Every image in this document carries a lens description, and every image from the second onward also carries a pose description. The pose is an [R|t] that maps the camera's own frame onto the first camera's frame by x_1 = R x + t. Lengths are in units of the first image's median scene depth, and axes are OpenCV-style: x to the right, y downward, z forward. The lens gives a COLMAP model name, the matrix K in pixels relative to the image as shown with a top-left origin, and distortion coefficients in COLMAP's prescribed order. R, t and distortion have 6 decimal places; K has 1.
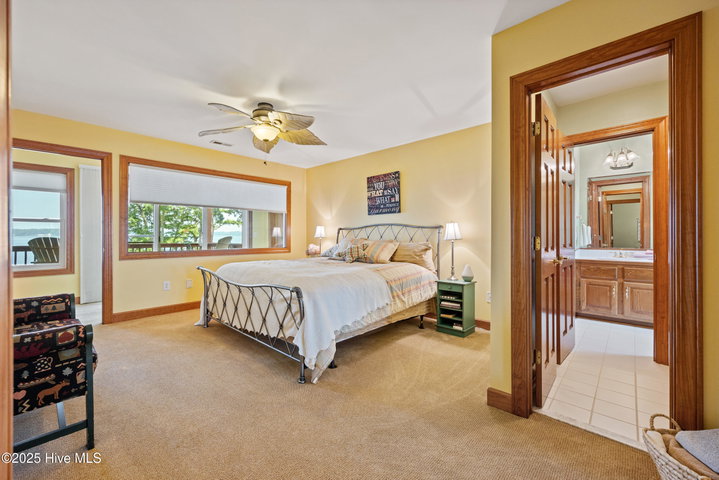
lens RADIAL K [[289.8, 0, 356.8], [0, 289.8, 235.9], [0, 0, 1]] dist [-0.000643, -0.000093]
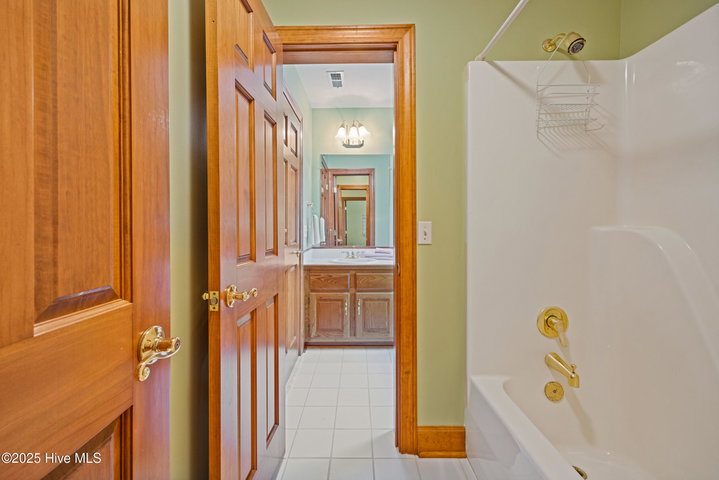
lens RADIAL K [[289.8, 0, 356.8], [0, 289.8, 235.9], [0, 0, 1]] dist [-0.000643, -0.000093]
pose [[0.726748, -0.013078, 0.686779, 0.378784], [0.000324, 0.999825, 0.018696, -0.001697], [-0.686904, -0.013365, 0.726625, 0.420044]]
